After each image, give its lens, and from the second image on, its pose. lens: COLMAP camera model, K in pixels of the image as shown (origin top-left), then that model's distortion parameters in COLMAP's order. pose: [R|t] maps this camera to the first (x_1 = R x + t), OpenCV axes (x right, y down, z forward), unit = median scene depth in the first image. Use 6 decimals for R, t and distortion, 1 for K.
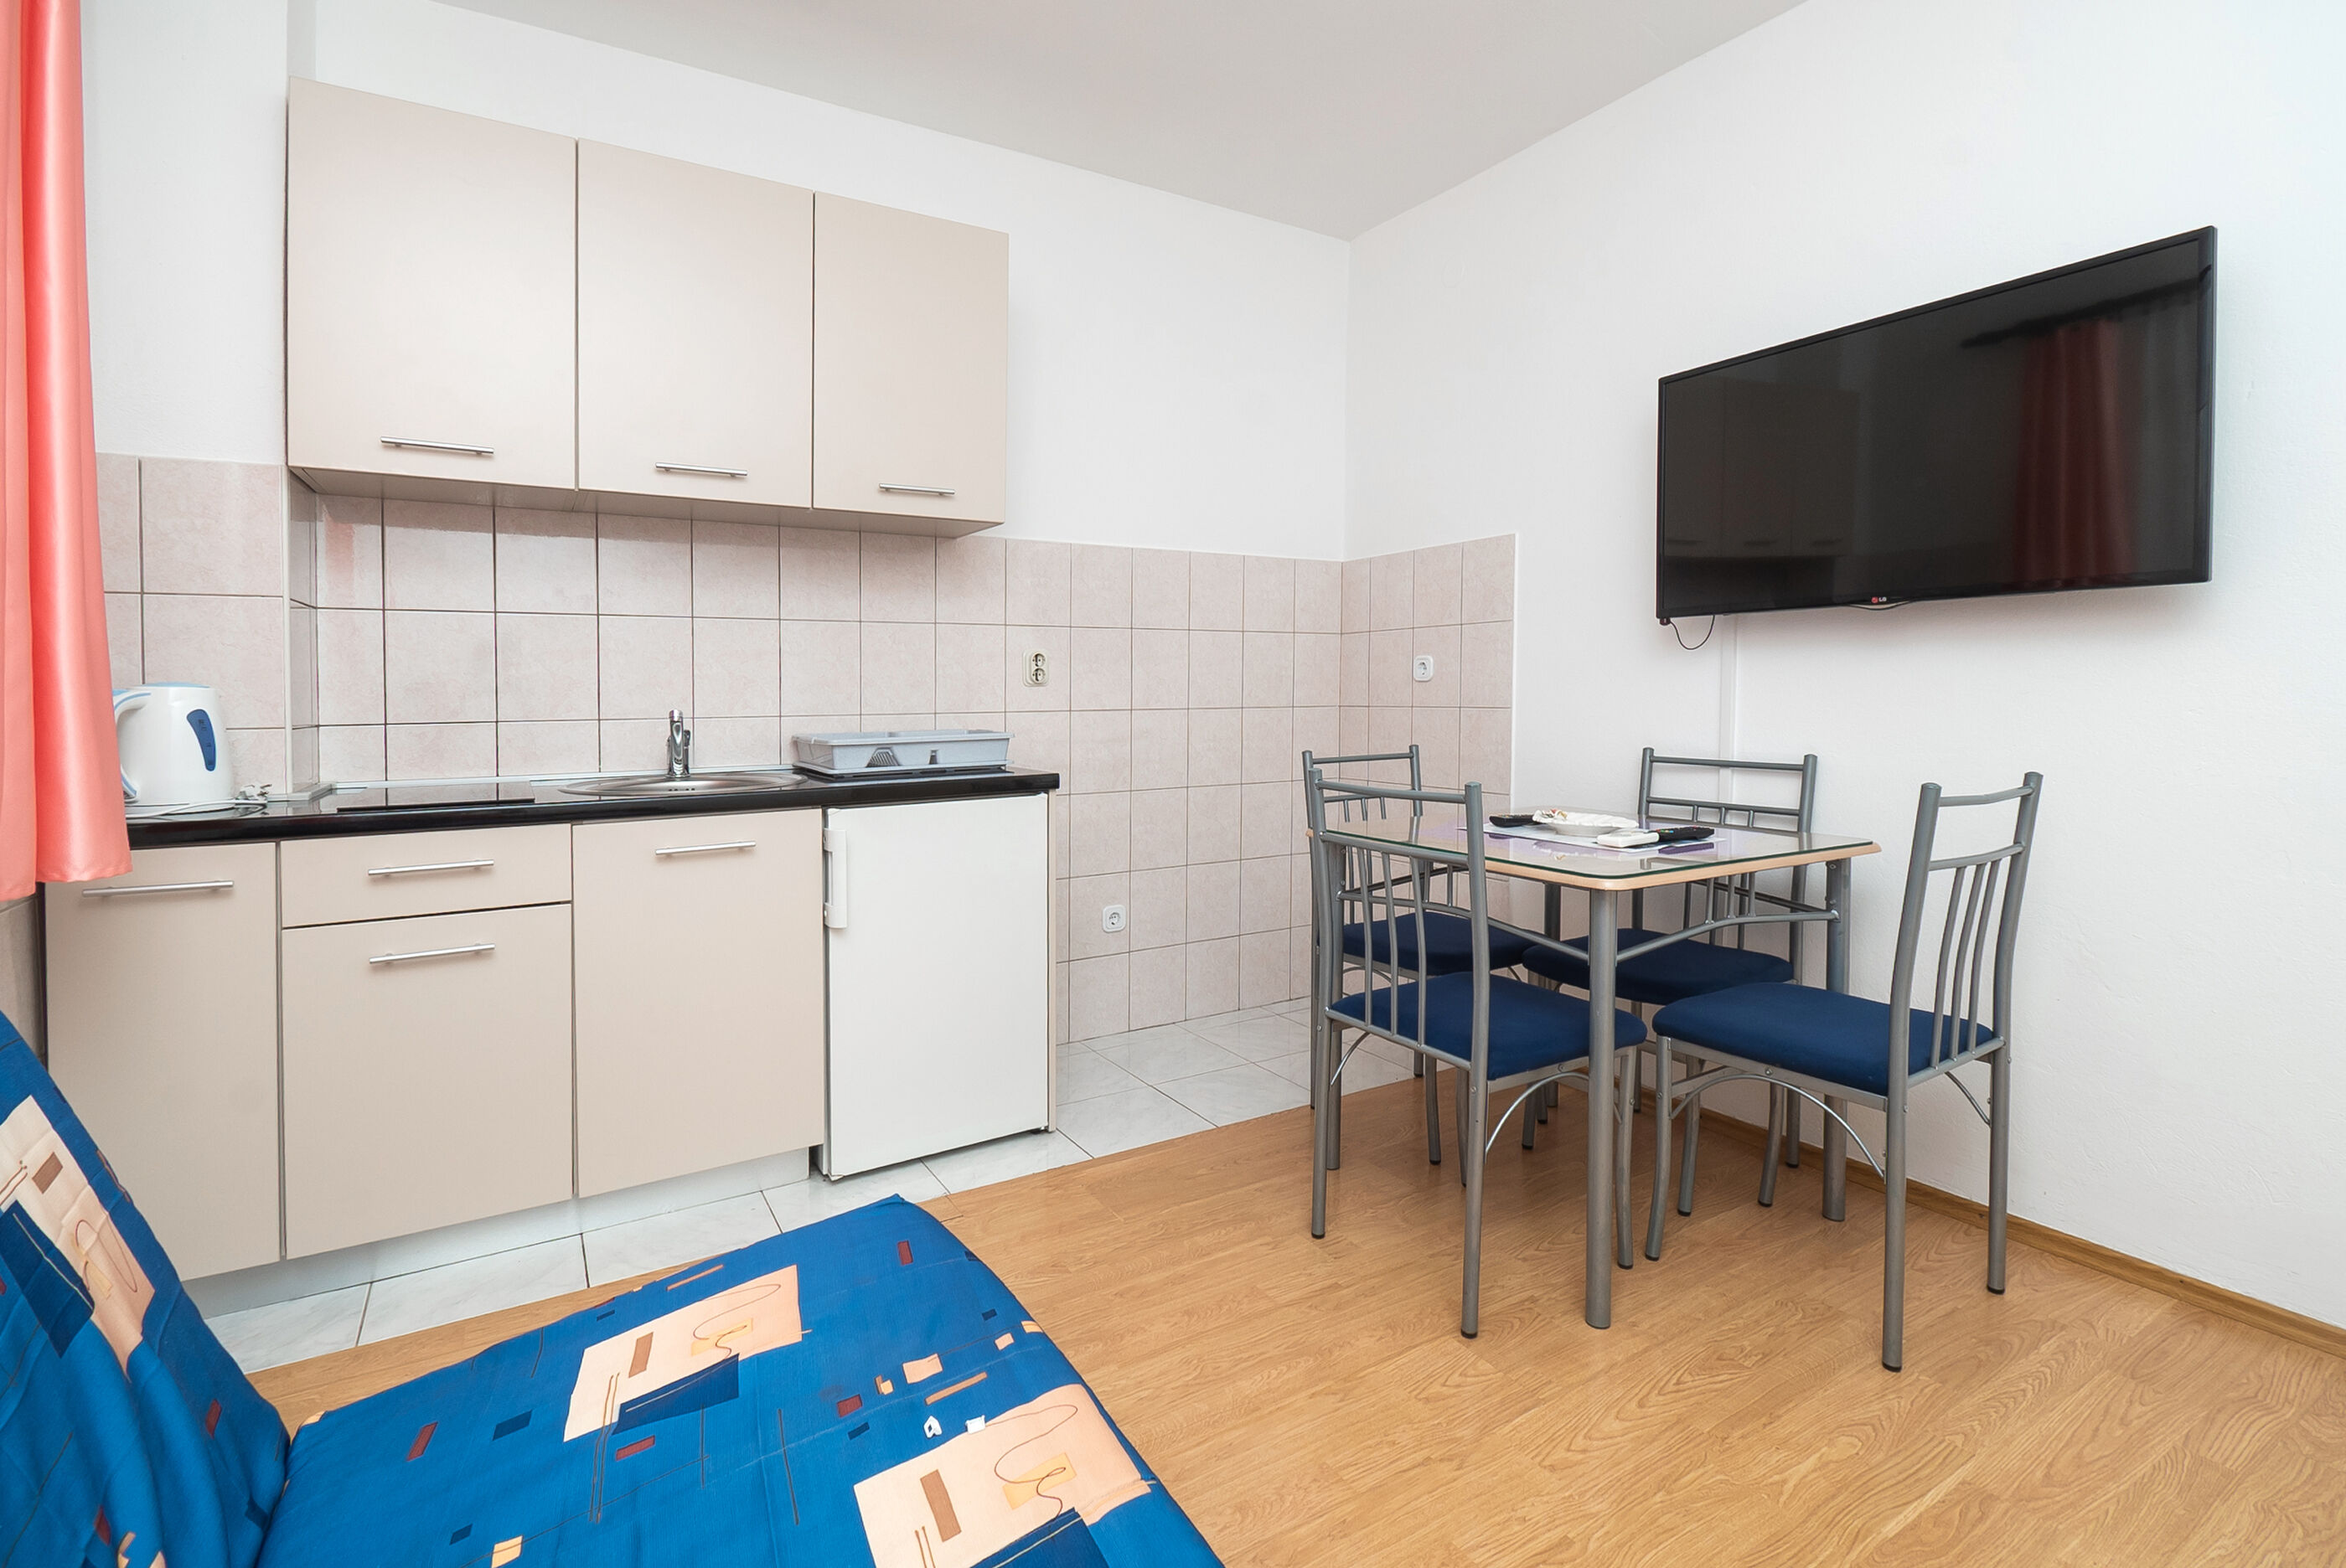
lens RADIAL K [[1013.4, 0, 1282.7], [0, 1013.4, 730.8], [0, 0, 1]] dist [-0.000436, -0.008159]
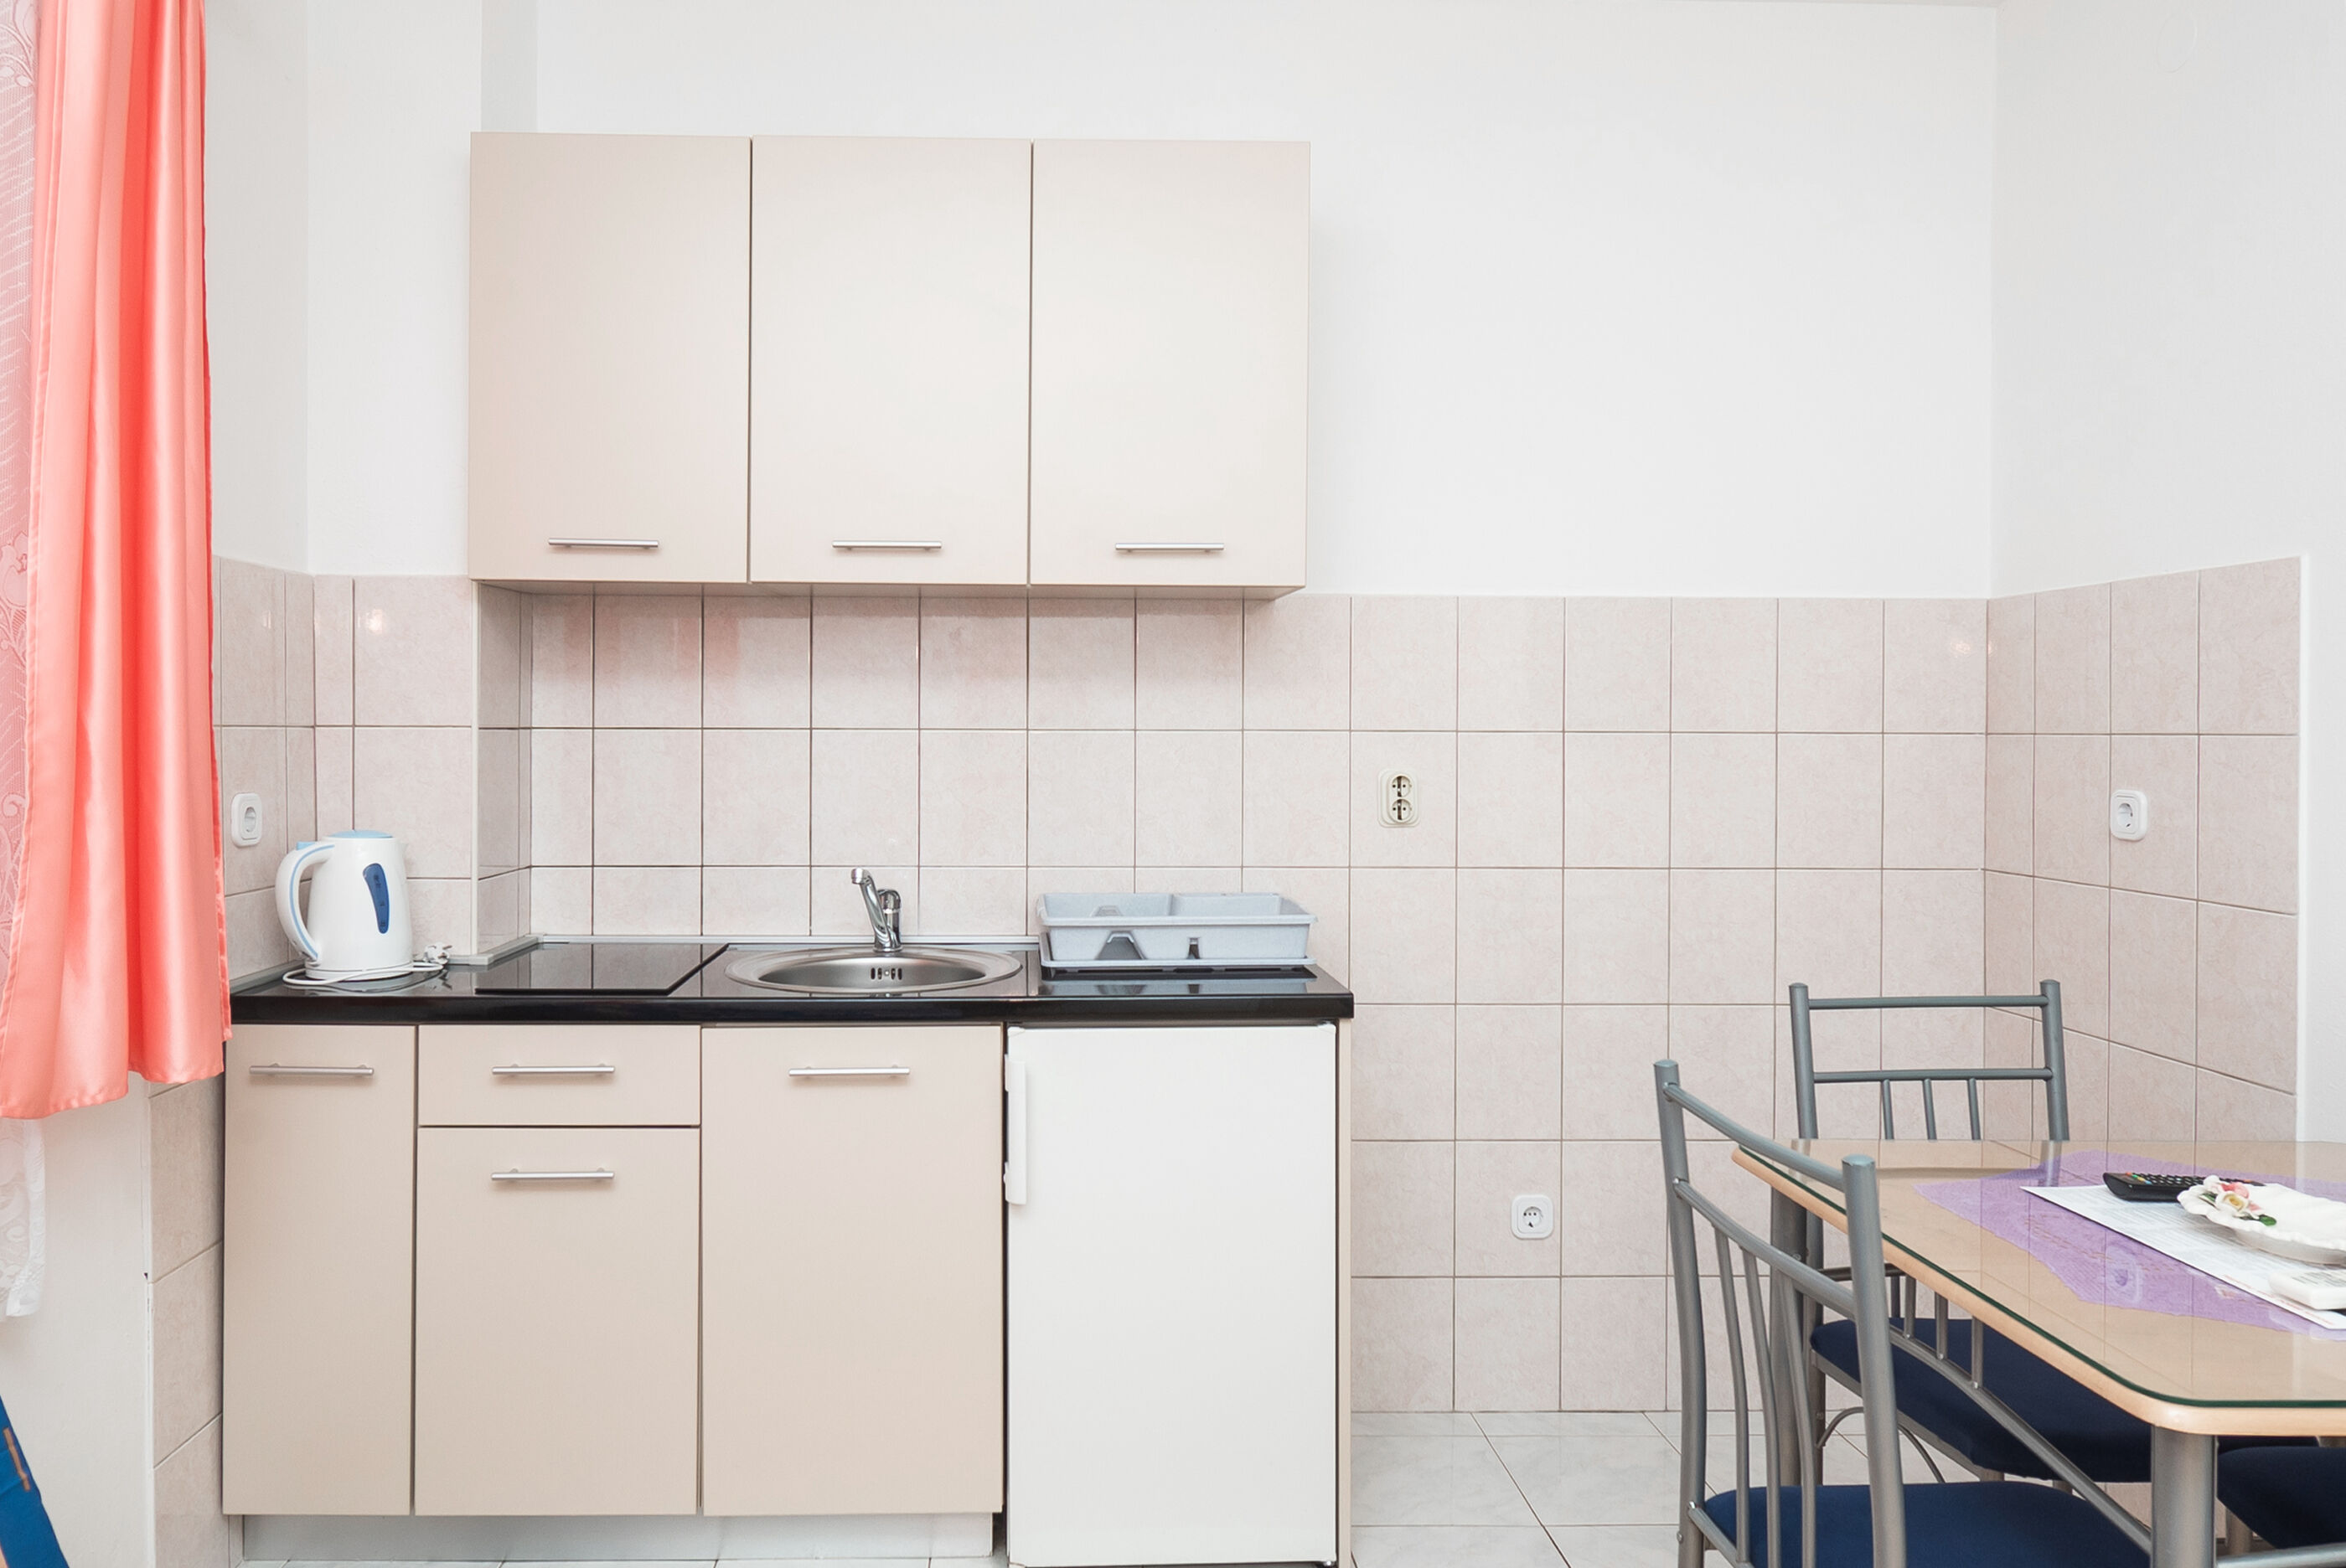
lens RADIAL K [[1668.9, 0, 1213.4], [0, 1668.9, 743.4], [0, 0, 1]] dist [0.002641, -0.036891]
pose [[0.863393, 0.015322, -0.504300, 0.214242], [-0.031357, 0.999236, -0.023326, -0.083621], [0.503557, 0.035953, 0.863214, 0.070837]]
